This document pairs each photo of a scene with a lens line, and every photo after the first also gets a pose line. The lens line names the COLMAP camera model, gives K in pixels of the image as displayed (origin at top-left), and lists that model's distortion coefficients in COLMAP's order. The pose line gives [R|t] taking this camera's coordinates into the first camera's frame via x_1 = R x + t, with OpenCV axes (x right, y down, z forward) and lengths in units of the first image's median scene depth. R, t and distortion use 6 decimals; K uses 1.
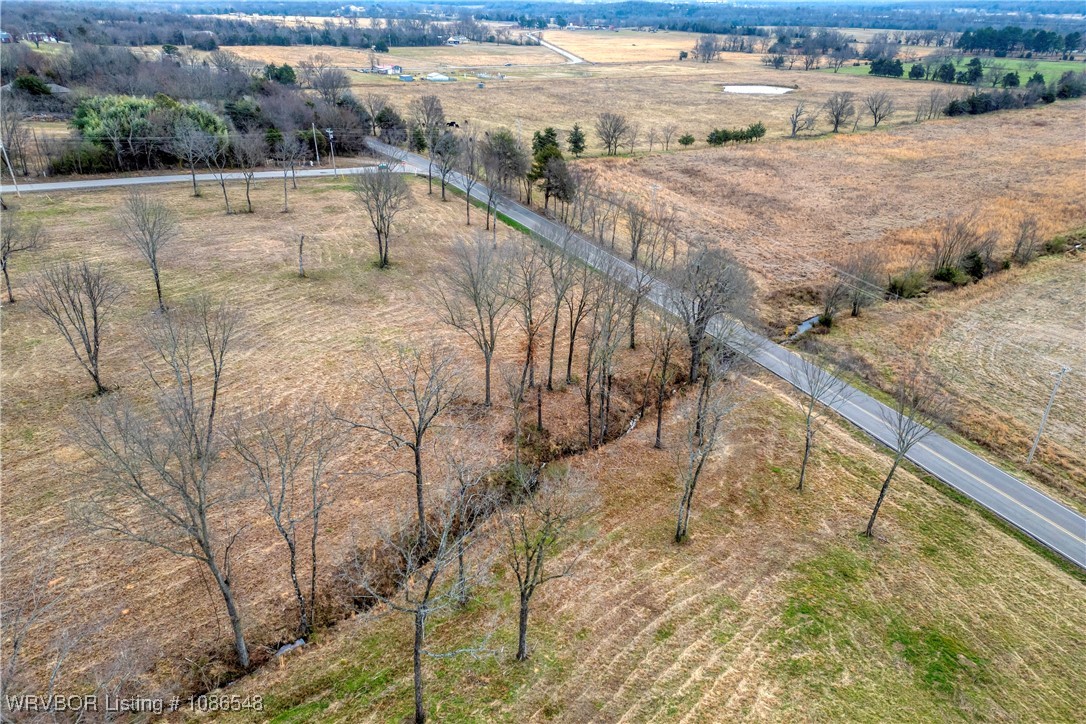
lens RADIAL K [[754.4, 0, 549.8], [0, 754.4, 373.0], [0, 0, 1]] dist [0.074805, -0.059945]
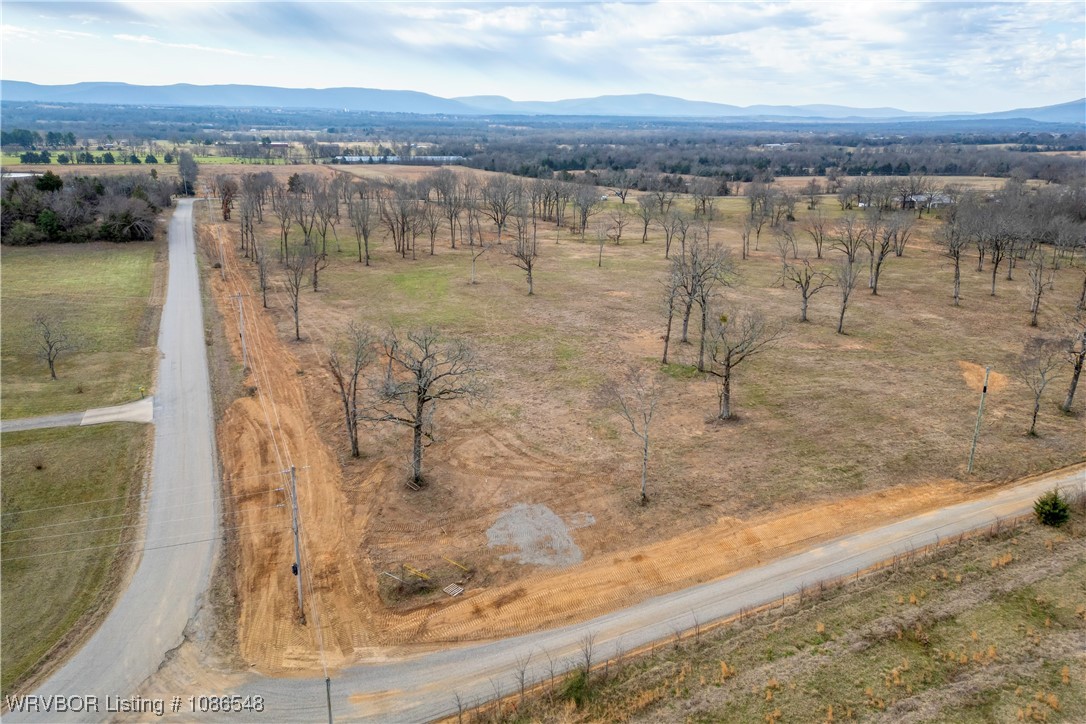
lens RADIAL K [[754.4, 0, 550.2], [0, 754.4, 329.7], [0, 0, 1]] dist [0.074805, -0.059945]
pose [[0.227886, -0.271330, 0.935119, -0.729067], [0.420638, 0.893581, 0.156769, 0.042840], [-0.878141, 0.357621, 0.317766, -0.124883]]
